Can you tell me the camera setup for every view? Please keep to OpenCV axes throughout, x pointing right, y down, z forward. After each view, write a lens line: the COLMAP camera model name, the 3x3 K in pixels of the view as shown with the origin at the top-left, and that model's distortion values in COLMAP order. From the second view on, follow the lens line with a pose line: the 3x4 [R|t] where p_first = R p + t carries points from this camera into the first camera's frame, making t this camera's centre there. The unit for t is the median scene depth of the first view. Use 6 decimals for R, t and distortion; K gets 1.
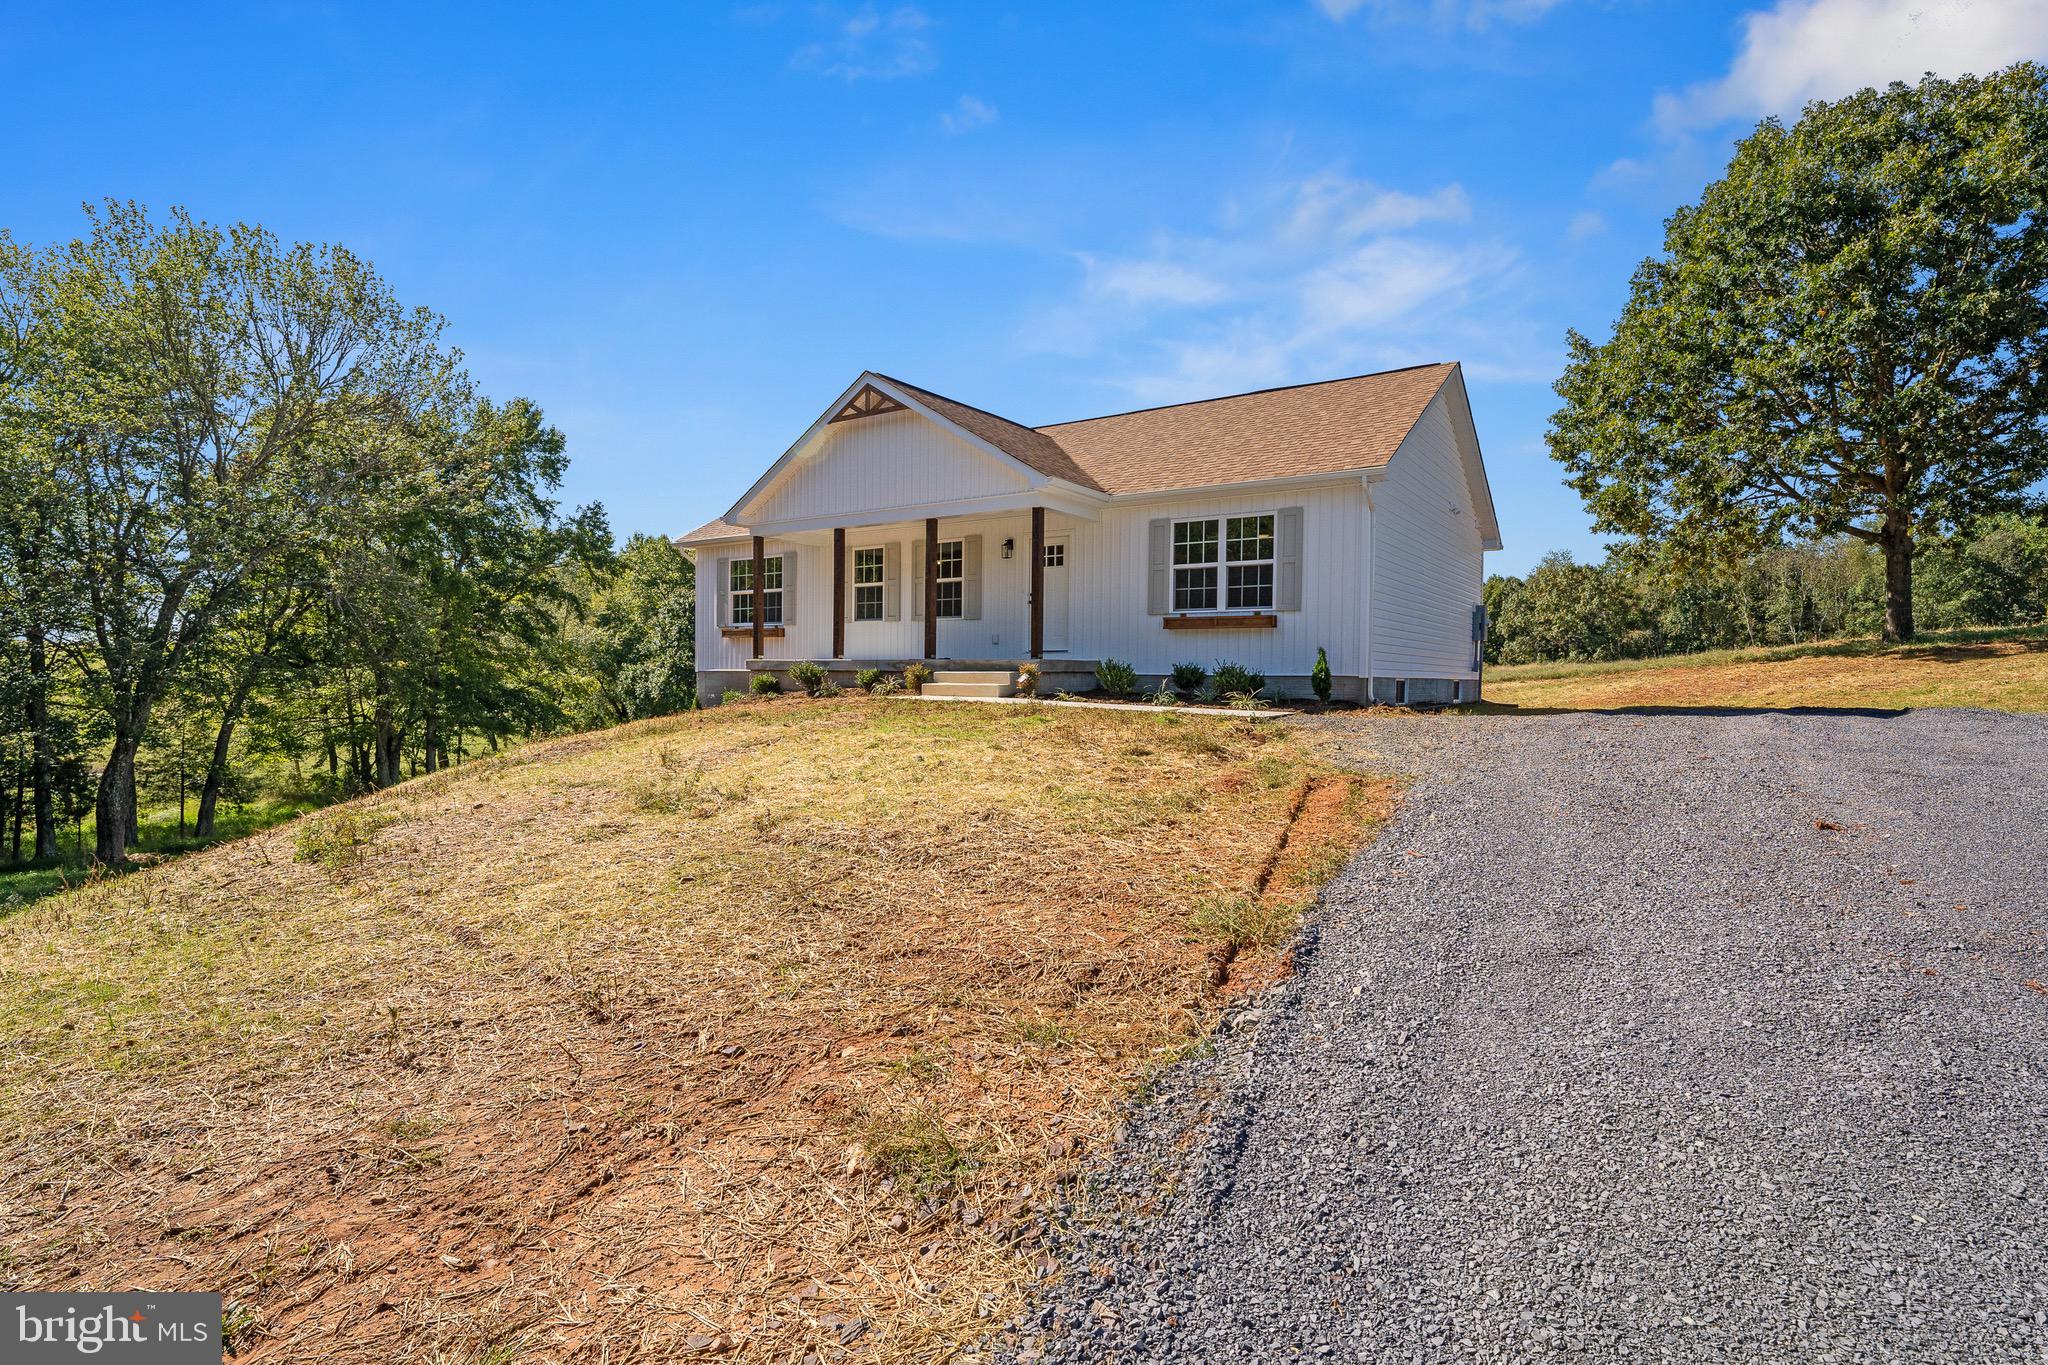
lens RADIAL K [[993.8, 0, 1043.7], [0, 993.8, 685.4], [0, 0, 1]] dist [-0.002704, -0.000102]
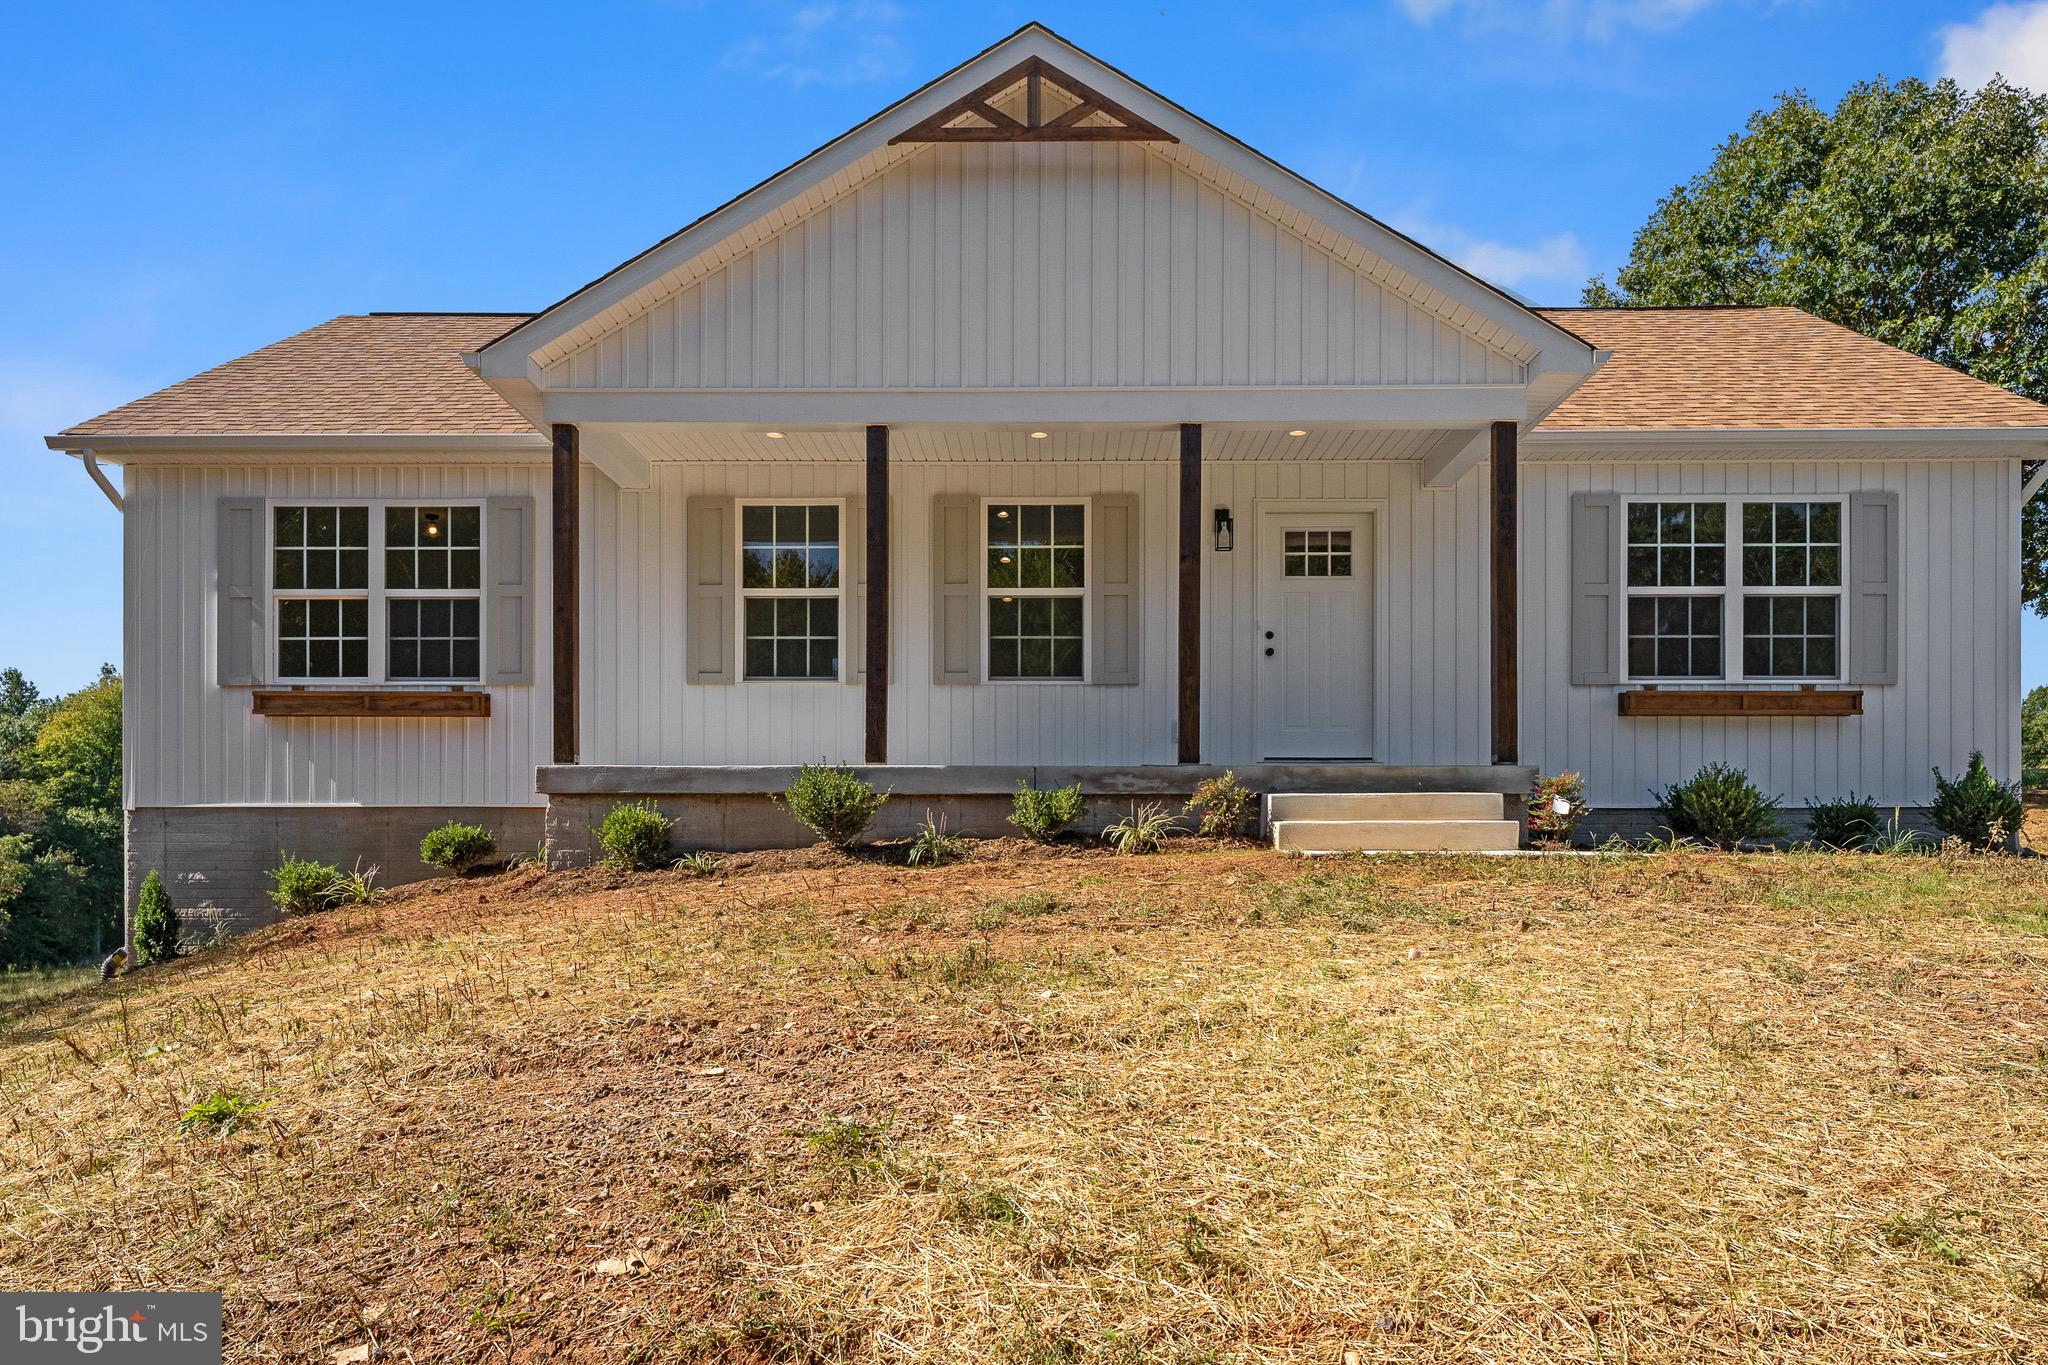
lens RADIAL K [[1274.8, 0, 1017.6], [0, 1274.8, 789.8], [0, 0, 1]] dist [0.004705, -0.000764]
pose [[0.839335, -0.024480, 0.543063, -0.447234], [0.012485, 0.999590, 0.025762, -0.037453], [-0.543471, -0.014843, 0.839297, 0.588393]]
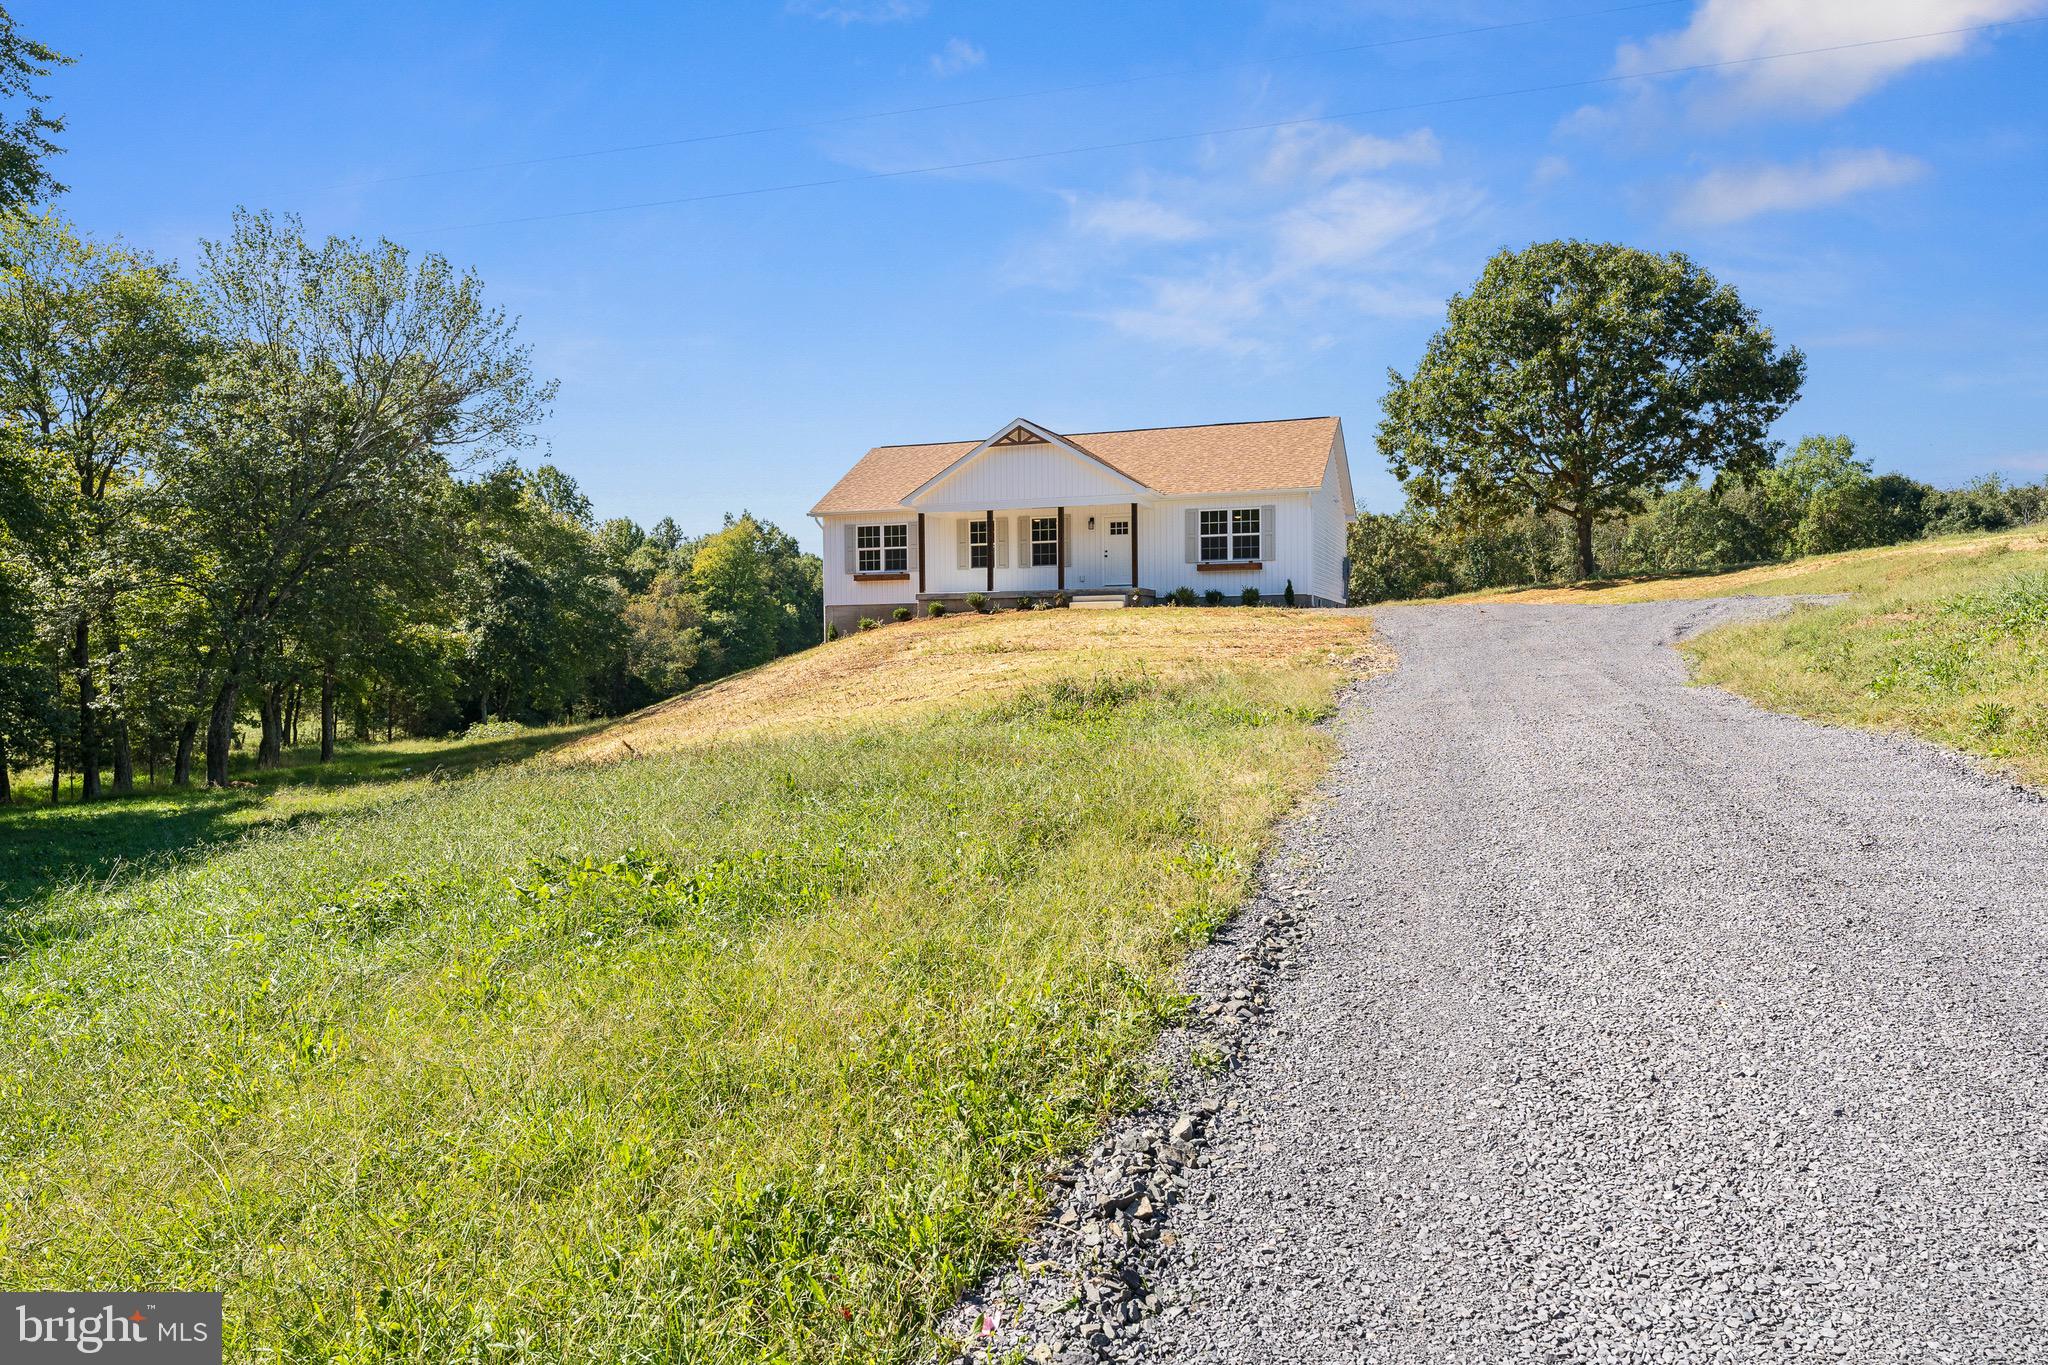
lens RADIAL K [[1337.8, 0, 1005.5], [0, 1337.8, 678.0], [0, 0, 1]] dist [-0.001042, -0.000746]
pose [[0.973392, -0.021847, 0.228101, -0.716321], [0.019531, 0.999732, 0.012406, 0.092824], [-0.228311, -0.007621, 0.973559, -1.181167]]
